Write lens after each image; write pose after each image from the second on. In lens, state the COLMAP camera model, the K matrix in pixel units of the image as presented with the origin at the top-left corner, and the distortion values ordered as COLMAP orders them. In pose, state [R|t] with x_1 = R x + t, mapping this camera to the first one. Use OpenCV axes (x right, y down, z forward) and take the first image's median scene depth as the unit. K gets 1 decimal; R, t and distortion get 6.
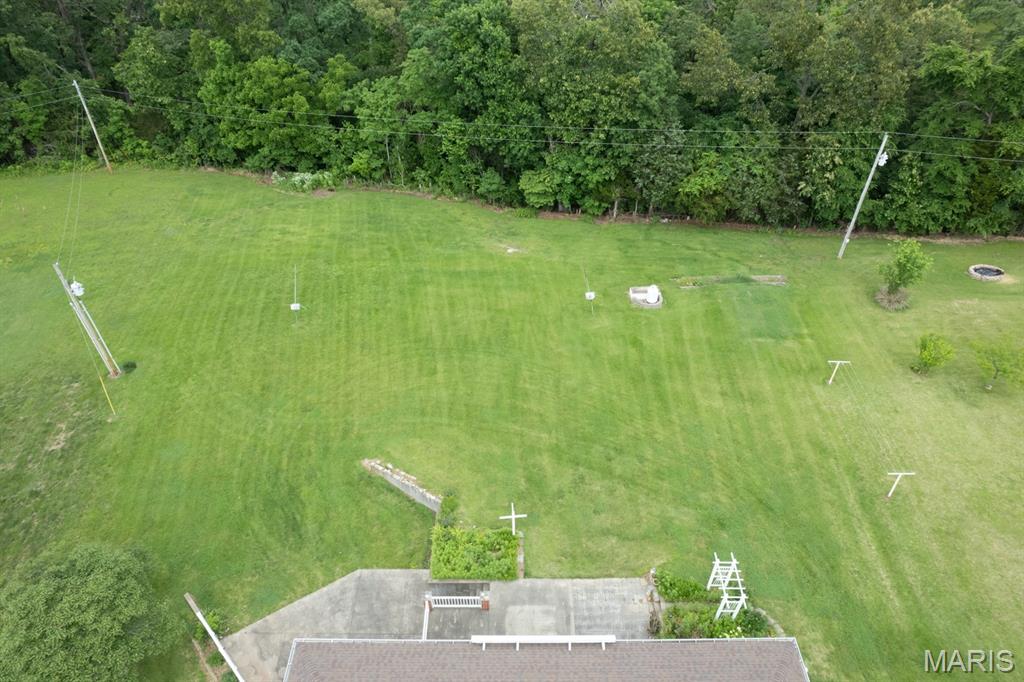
lens RADIAL K [[656.9, 0, 516.4], [0, 656.9, 341.1], [0, 0, 1]] dist [-0.071673, 0.062652]
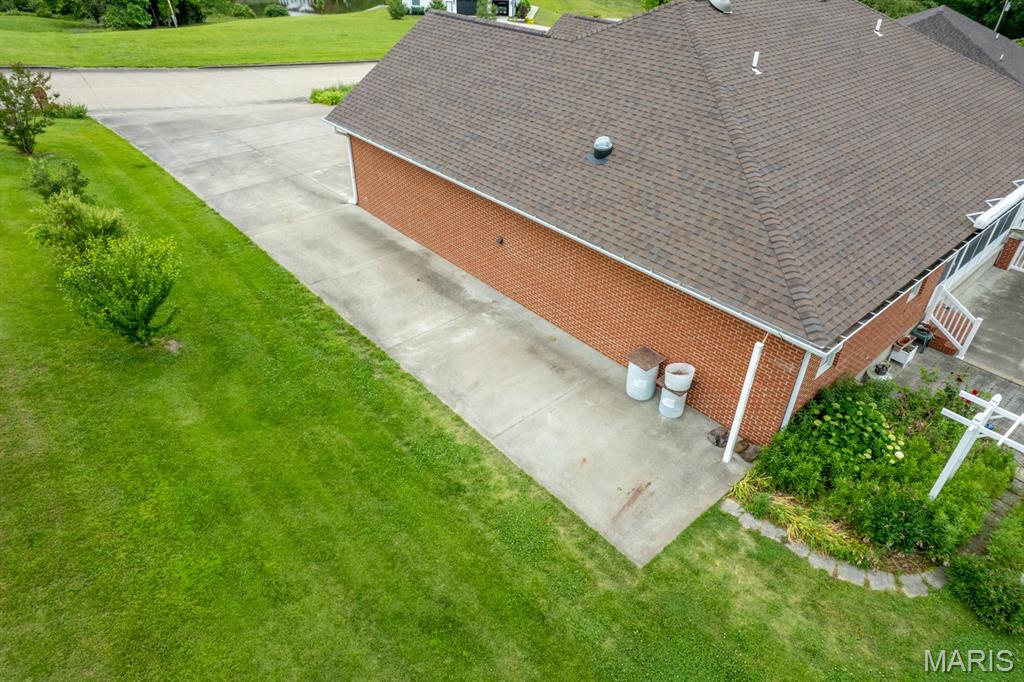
lens RADIAL K [[656.9, 0, 508.3], [0, 656.9, 345.6], [0, 0, 1]] dist [-0.071673, 0.062652]
pose [[-0.753671, 0.366398, -0.545648, 0.525513], [-0.444544, 0.327316, 0.833813, 0.130512], [0.484107, 0.870986, -0.083809, 0.602395]]
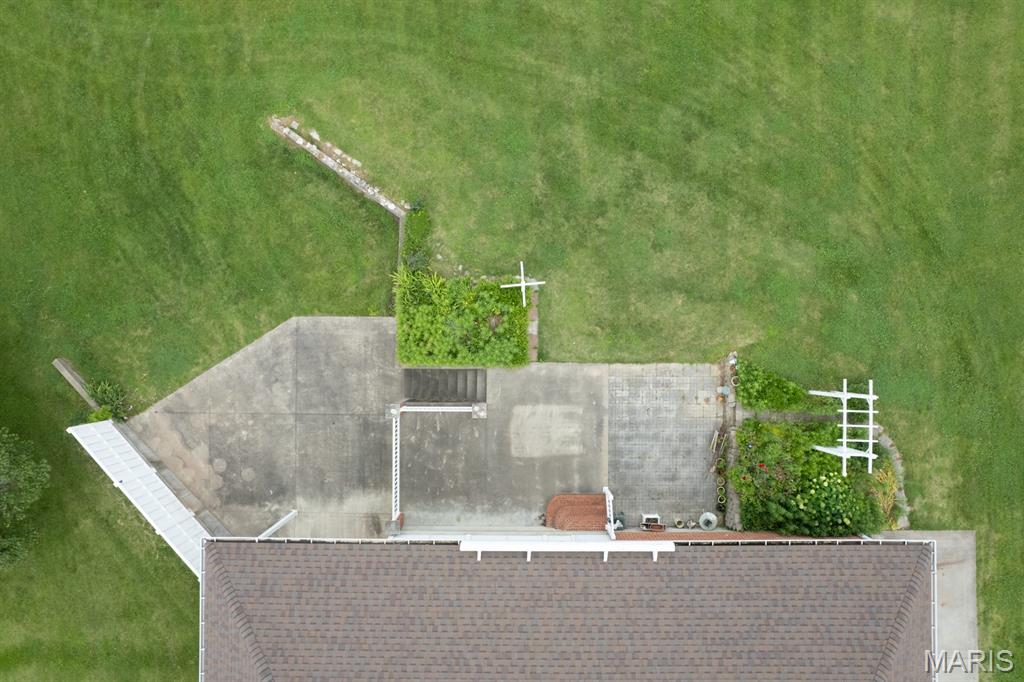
lens RADIAL K [[656.9, 0, 514.4], [0, 656.9, 344.9], [0, 0, 1]] dist [-0.071673, 0.062652]
pose [[0.999943, 0.010650, -0.001095, -0.009372], [-0.006323, 0.670064, 0.742277, -0.116722], [0.008639, -0.742227, 0.670093, 0.448550]]
